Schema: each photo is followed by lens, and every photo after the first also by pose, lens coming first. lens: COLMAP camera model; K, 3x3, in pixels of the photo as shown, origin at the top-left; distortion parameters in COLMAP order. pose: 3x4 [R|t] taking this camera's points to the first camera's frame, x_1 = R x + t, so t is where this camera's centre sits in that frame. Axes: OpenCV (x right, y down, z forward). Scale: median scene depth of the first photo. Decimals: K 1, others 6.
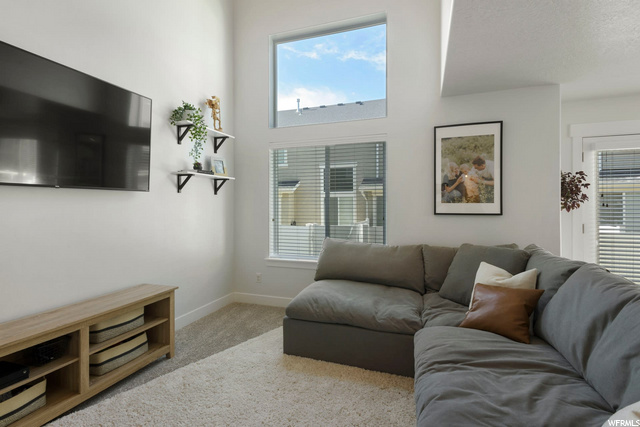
lens RADIAL K [[299.8, 0, 319.0], [0, 299.8, 210.9], [0, 0, 1]] dist [0.003809, -0.000043]
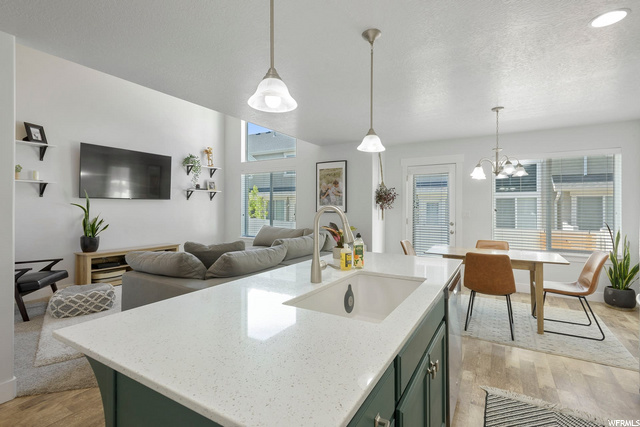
lens RADIAL K [[299.8, 0, 321.4], [0, 299.8, 211.2], [0, 0, 1]] dist [0.003809, -0.000043]
pose [[0.980515, 0.006117, -0.196350, 0.772987], [-0.007685, 0.999944, -0.007226, 0.019453], [0.196295, 0.008594, 0.980507, -0.745010]]
